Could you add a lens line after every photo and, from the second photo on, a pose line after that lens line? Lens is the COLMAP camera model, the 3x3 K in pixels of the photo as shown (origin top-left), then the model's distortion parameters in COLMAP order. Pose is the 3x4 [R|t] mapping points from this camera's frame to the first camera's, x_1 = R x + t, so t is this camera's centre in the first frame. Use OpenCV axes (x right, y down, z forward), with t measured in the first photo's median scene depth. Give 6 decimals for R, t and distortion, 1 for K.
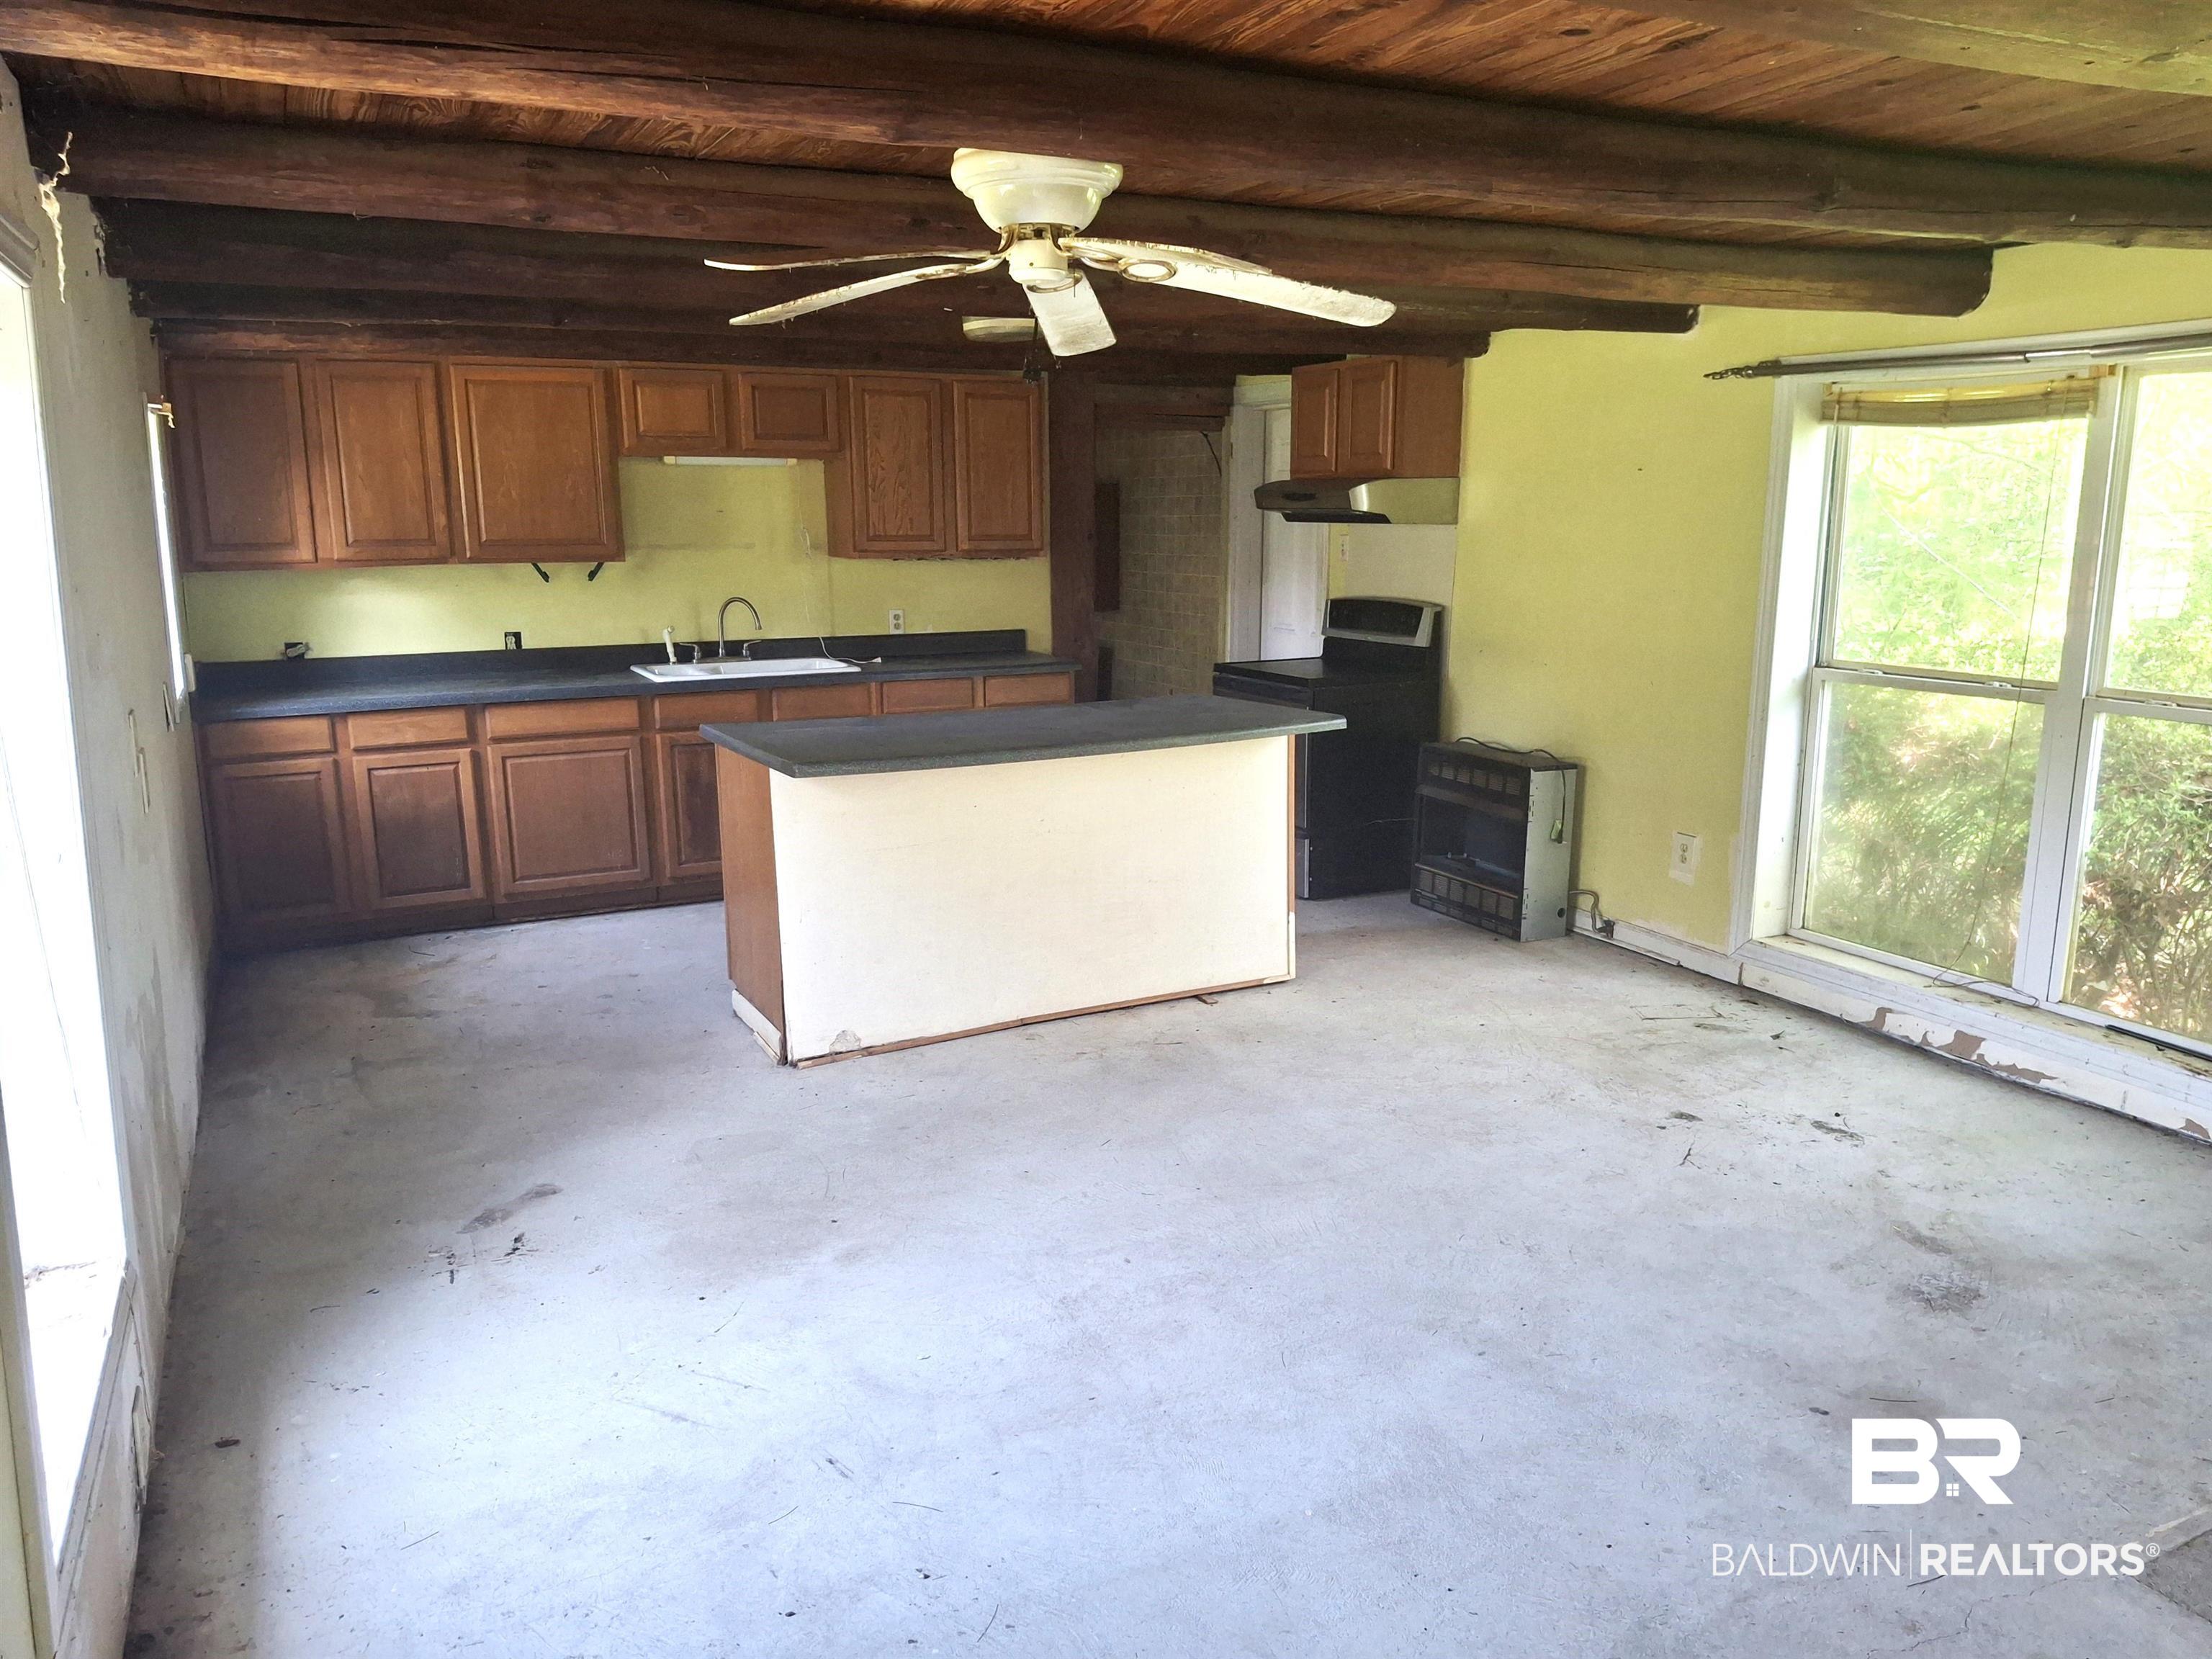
lens RADIAL K [[1625.2, 0, 1151.7], [0, 1625.2, 855.9], [0, 0, 1]] dist [0.035276, -0.074693]
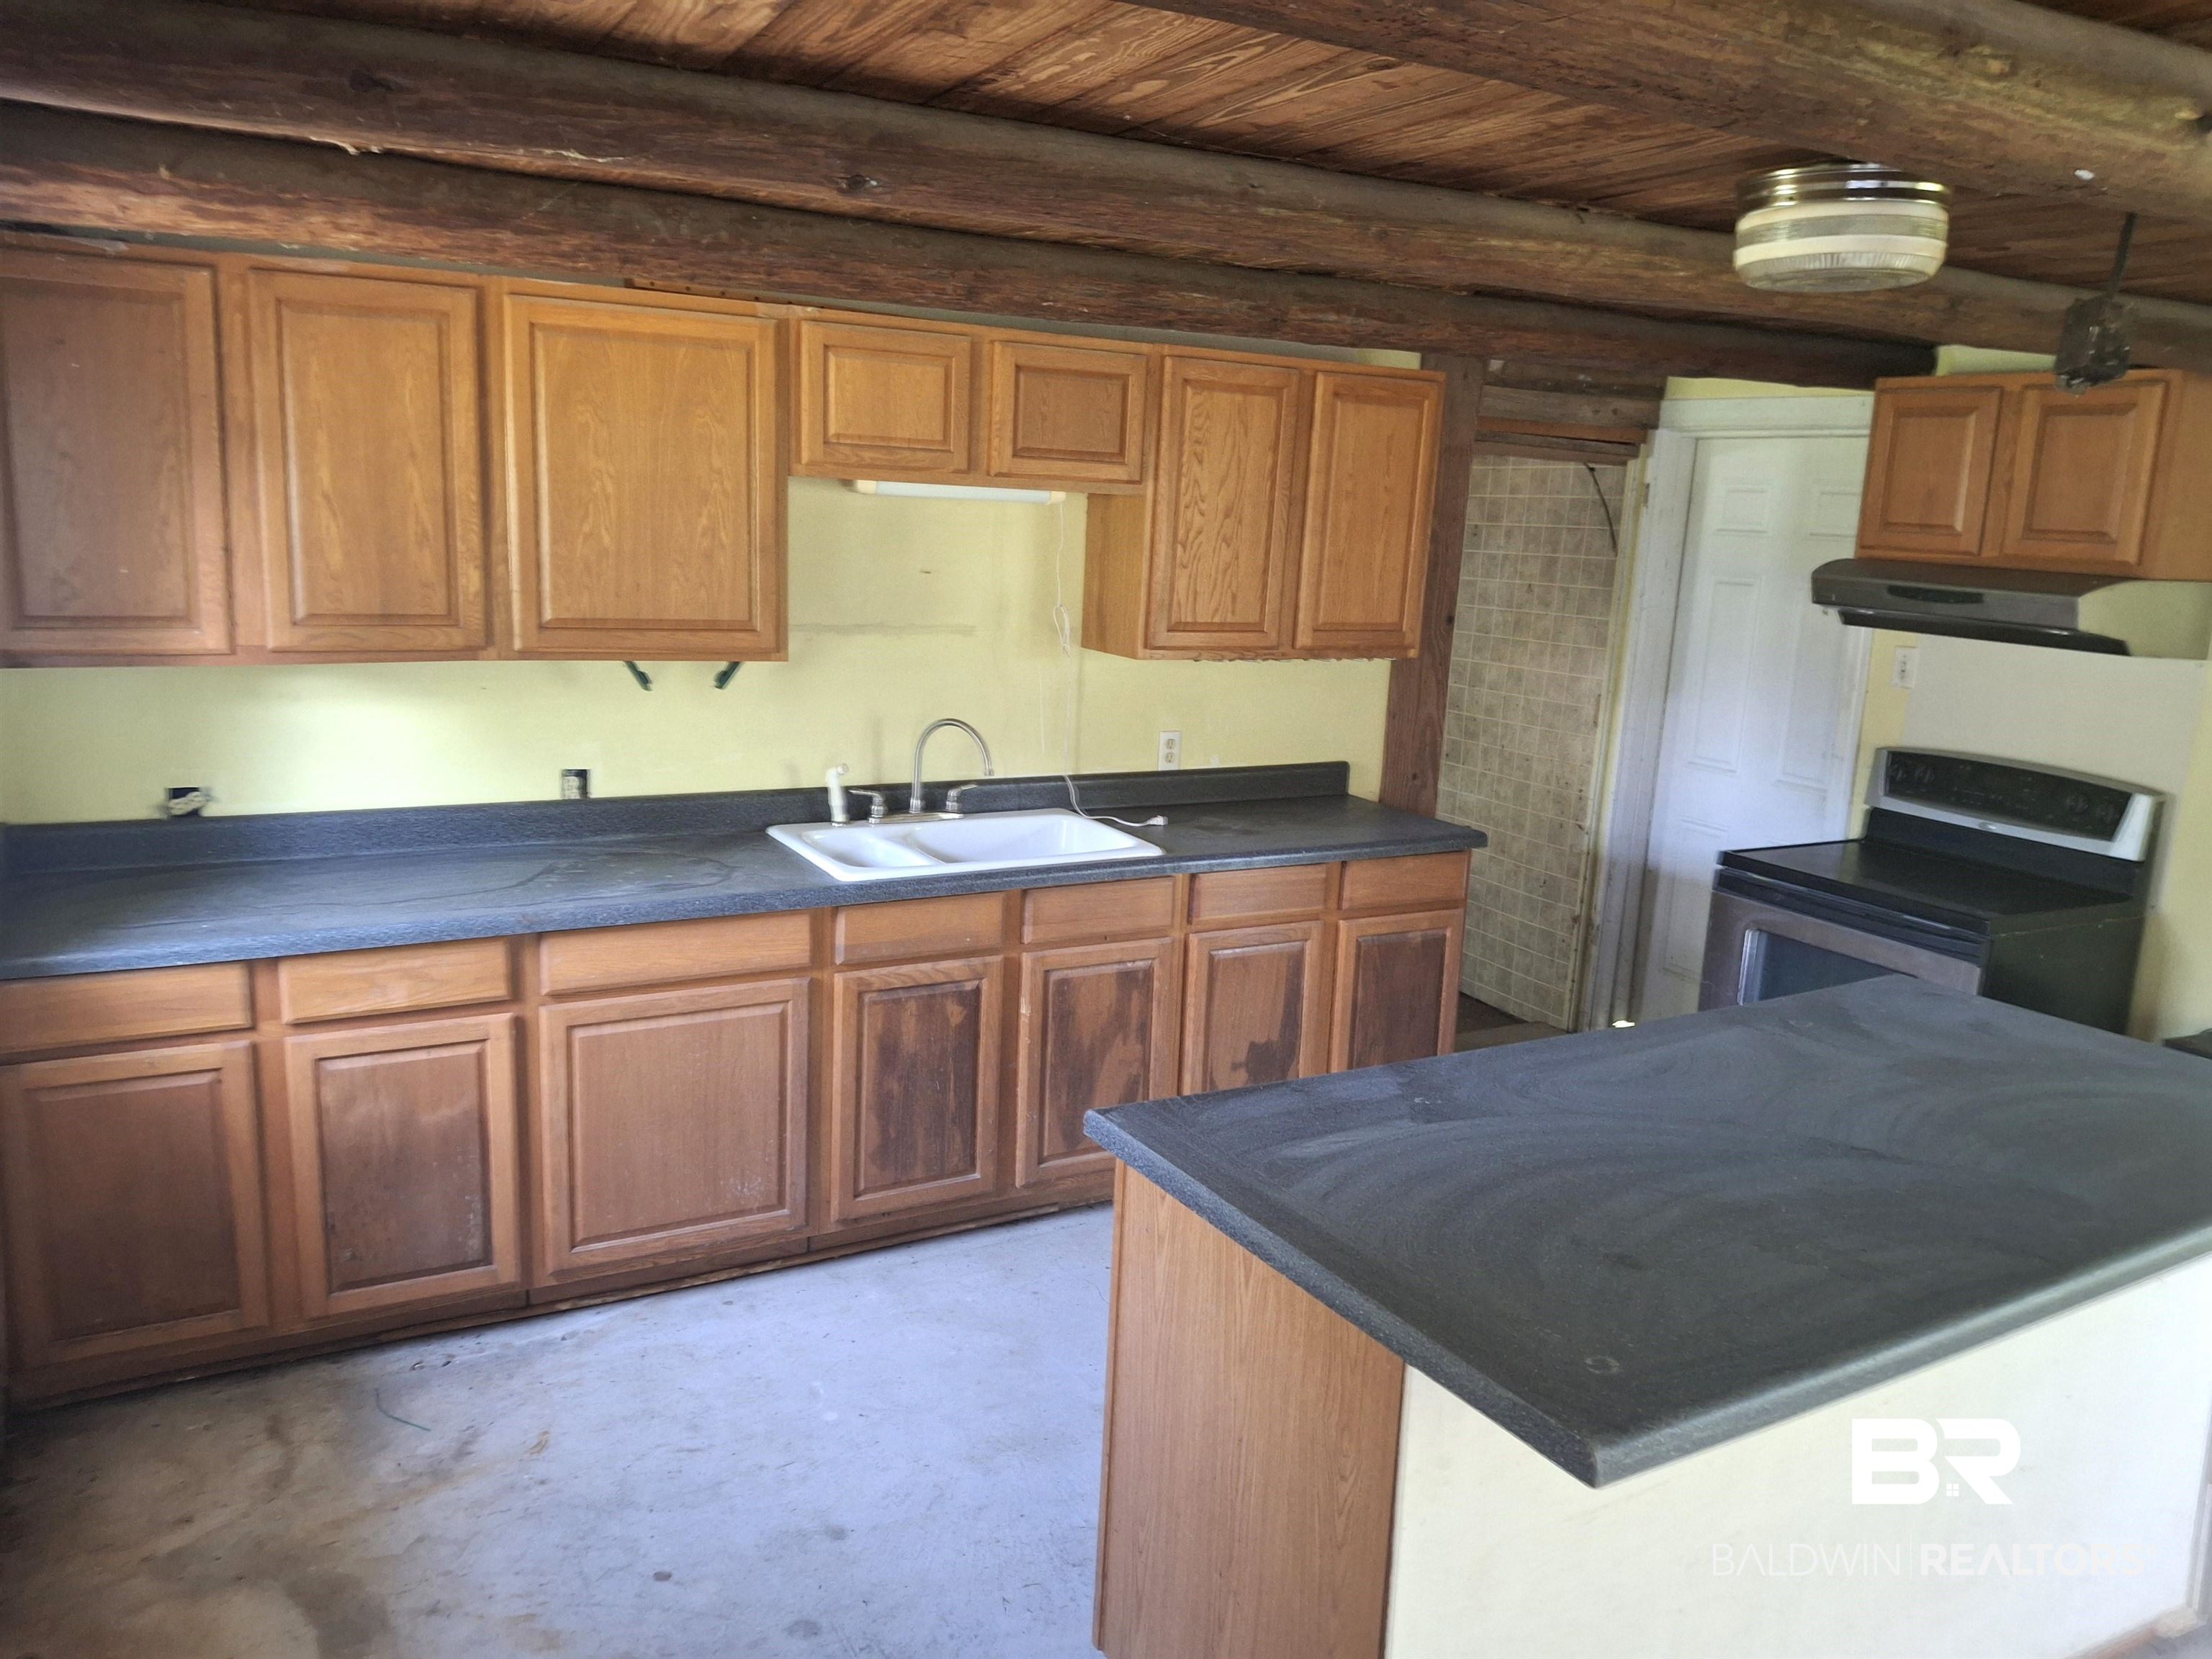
lens RADIAL K [[1625.2, 0, 1120.6], [0, 1625.2, 835.9], [0, 0, 1]] dist [0.035276, -0.074693]
pose [[0.998574, 0.043118, 0.031486, -0.230099], [-0.042809, 0.999029, -0.010418, -0.122614], [-0.031905, 0.009055, 0.999450, 0.446151]]
